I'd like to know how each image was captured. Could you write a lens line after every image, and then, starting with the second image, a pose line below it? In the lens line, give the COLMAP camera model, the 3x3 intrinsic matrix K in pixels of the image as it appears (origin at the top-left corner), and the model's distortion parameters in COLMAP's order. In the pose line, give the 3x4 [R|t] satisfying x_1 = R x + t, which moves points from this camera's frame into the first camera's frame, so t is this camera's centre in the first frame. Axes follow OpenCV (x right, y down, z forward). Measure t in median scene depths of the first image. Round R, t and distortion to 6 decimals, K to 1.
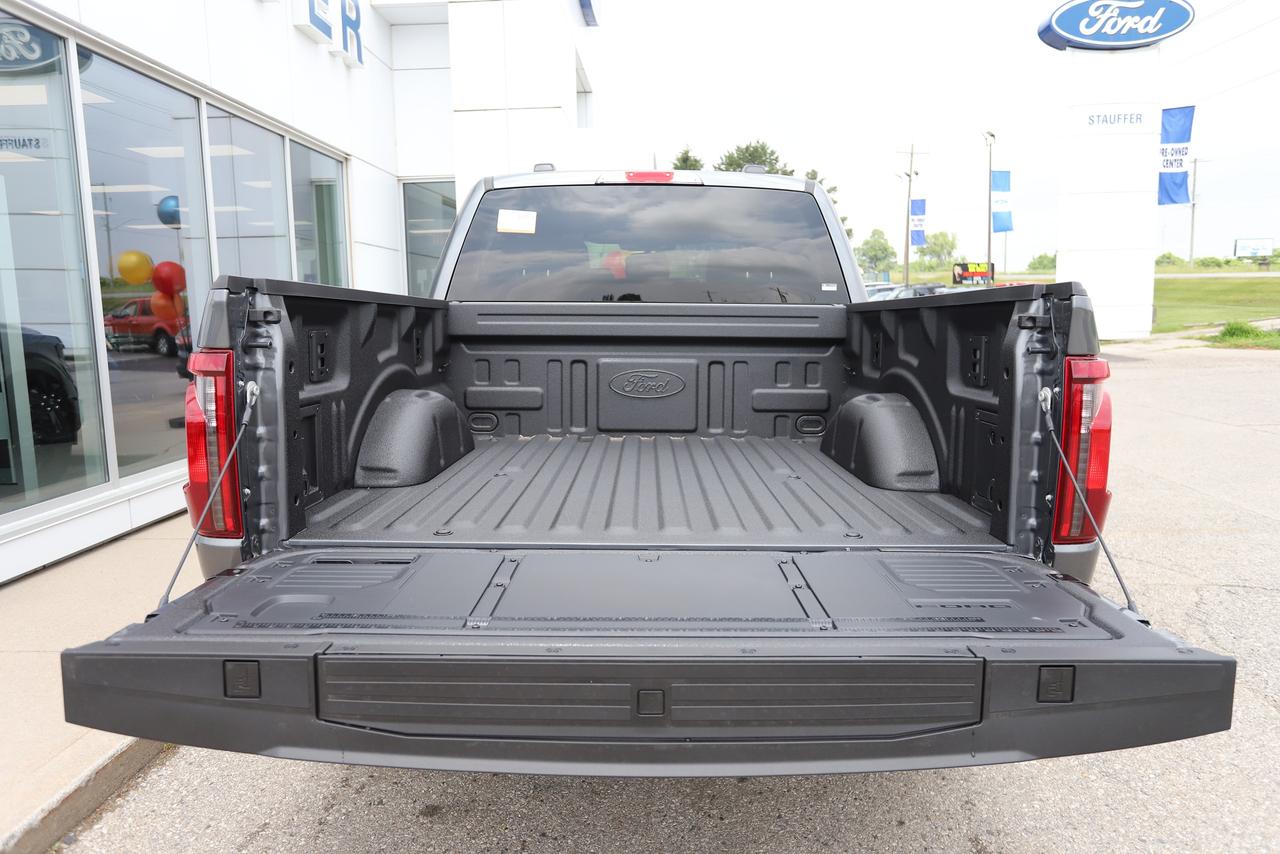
lens RADIAL K [[838.7, 0, 640.0], [0, 838.7, 427.0], [0, 0, 1]] dist [-0.018587, 0.004814]
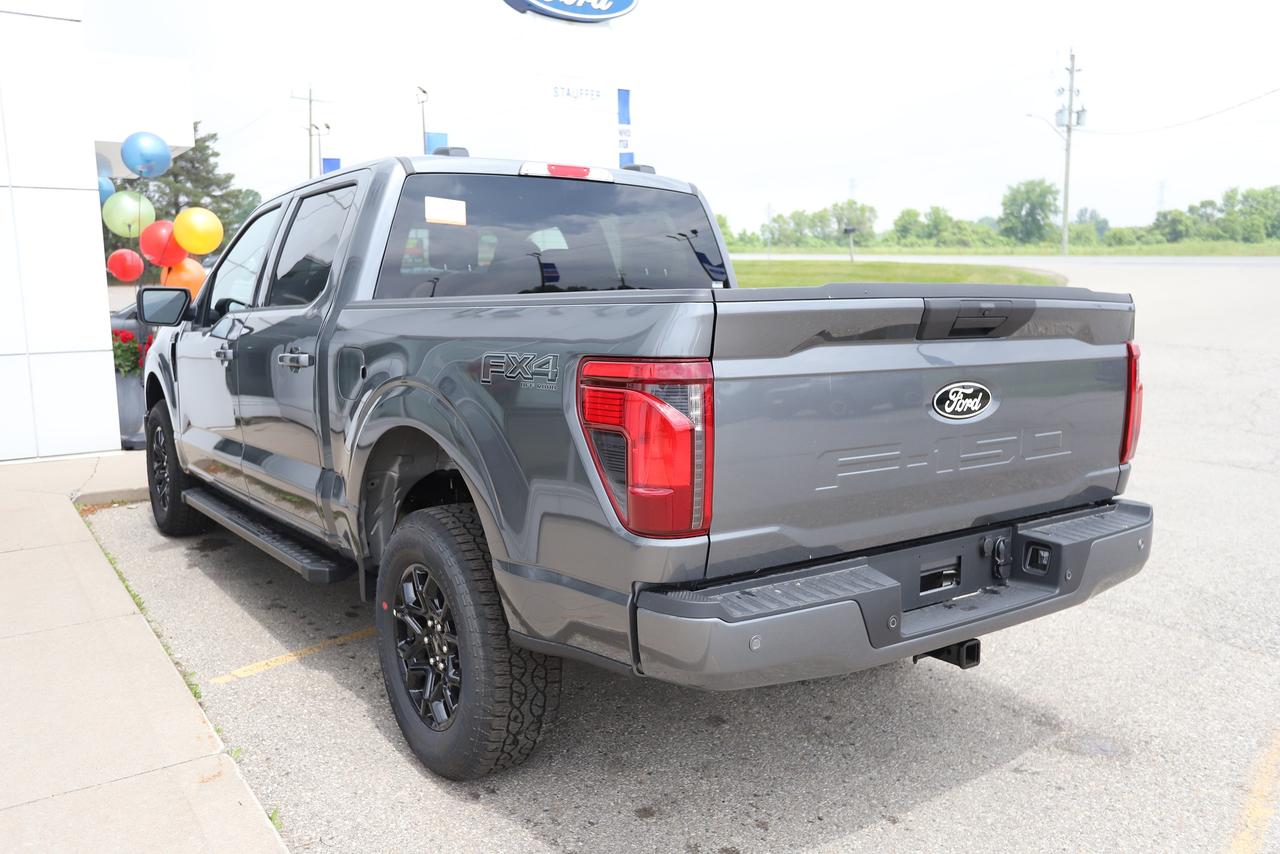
lens RADIAL K [[1035.9, 0, 640.0], [0, 1035.9, 427.0], [0, 0, 1]] dist [-0.006180, 0.000698]
pose [[0.812628, -0.077645, 0.577587, -0.433441], [0.082825, 0.996412, 0.017417, -0.011399], [-0.576867, 0.033685, 0.816143, -0.012801]]
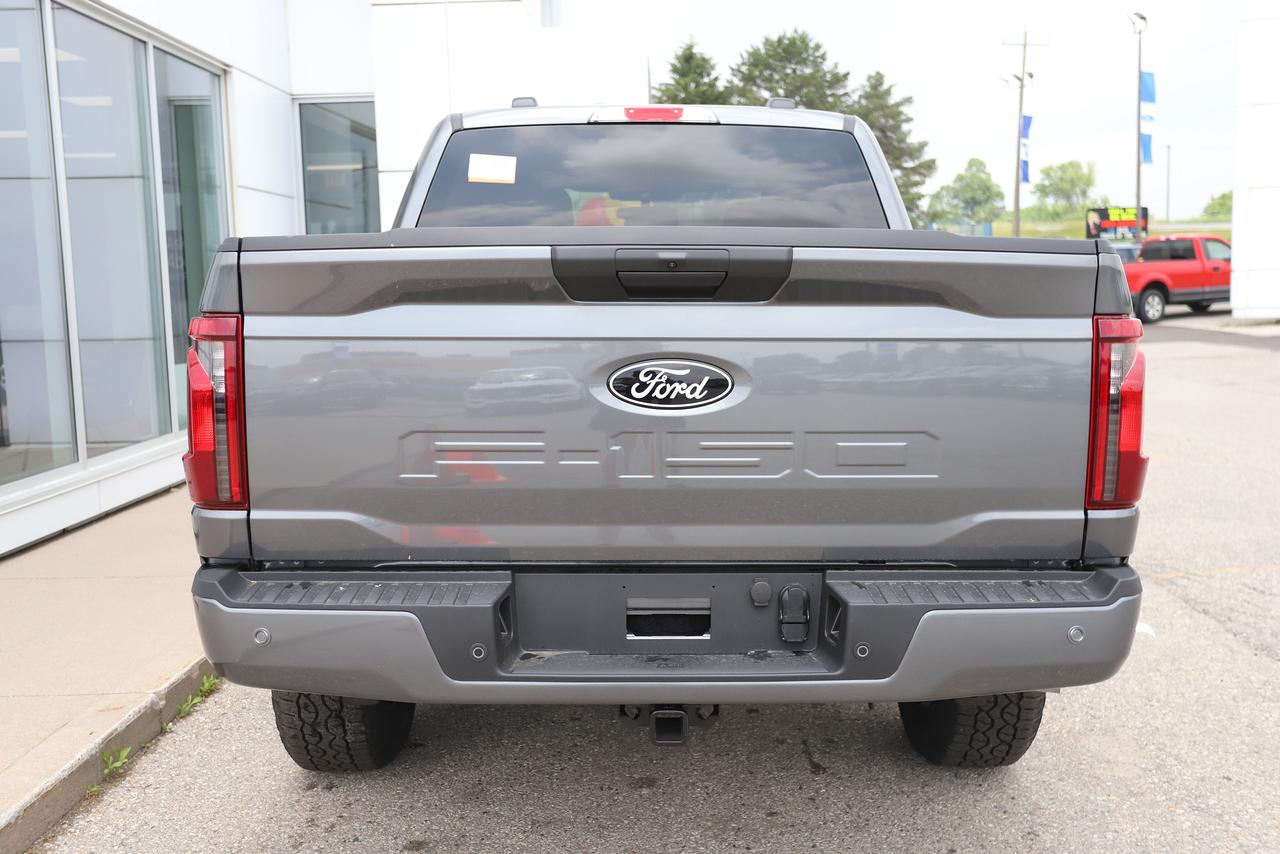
lens RADIAL K [[1253.6, 0, 640.0], [0, 1253.6, 427.0], [0, 0, 1]] dist [0.042914, -0.016077]
pose [[0.999885, -0.006919, 0.013516, -0.014218], [0.007226, 0.999714, -0.022814, 0.024709], [-0.013354, 0.022909, 0.999648, -0.153047]]
